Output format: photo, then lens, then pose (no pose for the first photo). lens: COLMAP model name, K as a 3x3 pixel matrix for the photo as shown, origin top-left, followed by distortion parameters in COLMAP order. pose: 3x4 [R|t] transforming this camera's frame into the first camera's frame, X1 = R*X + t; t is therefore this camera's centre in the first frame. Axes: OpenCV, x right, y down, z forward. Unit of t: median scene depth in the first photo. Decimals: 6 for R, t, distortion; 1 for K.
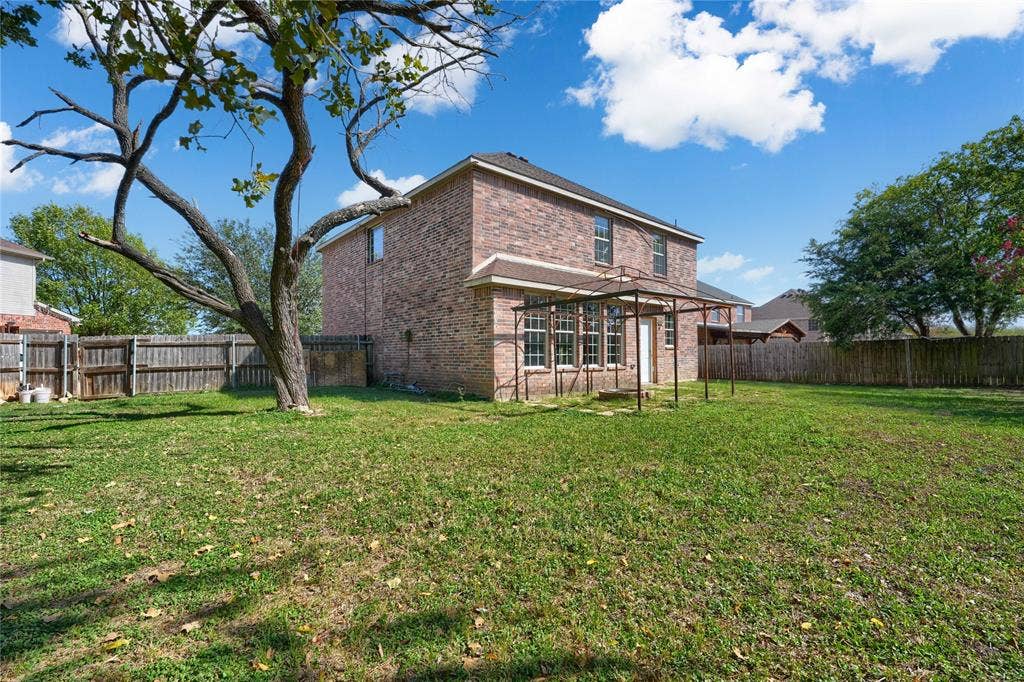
lens RADIAL K [[432.2, 0, 512.0], [0, 432.2, 341.0], [0, 0, 1]] dist [-0.000224, -0.000069]
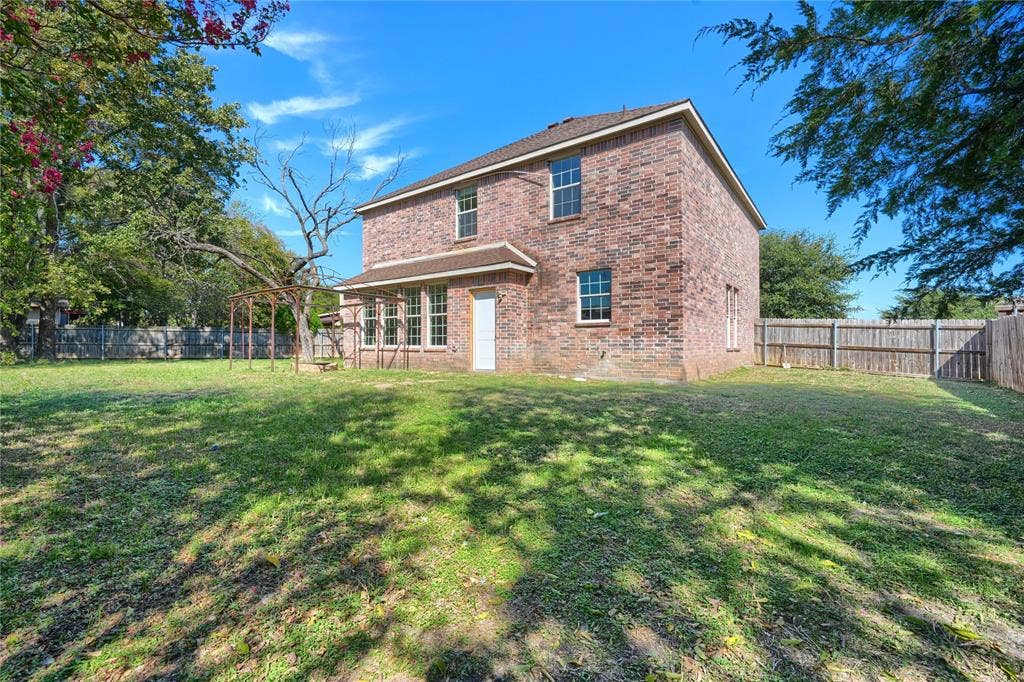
lens RADIAL K [[415.4, 0, 506.9], [0, 415.4, 320.8], [0, 0, 1]] dist [0.001395, 0.000148]
pose [[0.229521, -0.039782, -0.972490, 1.198684], [0.033307, 0.998900, -0.033002, 0.034502], [0.972734, -0.024816, 0.230594, 0.960840]]
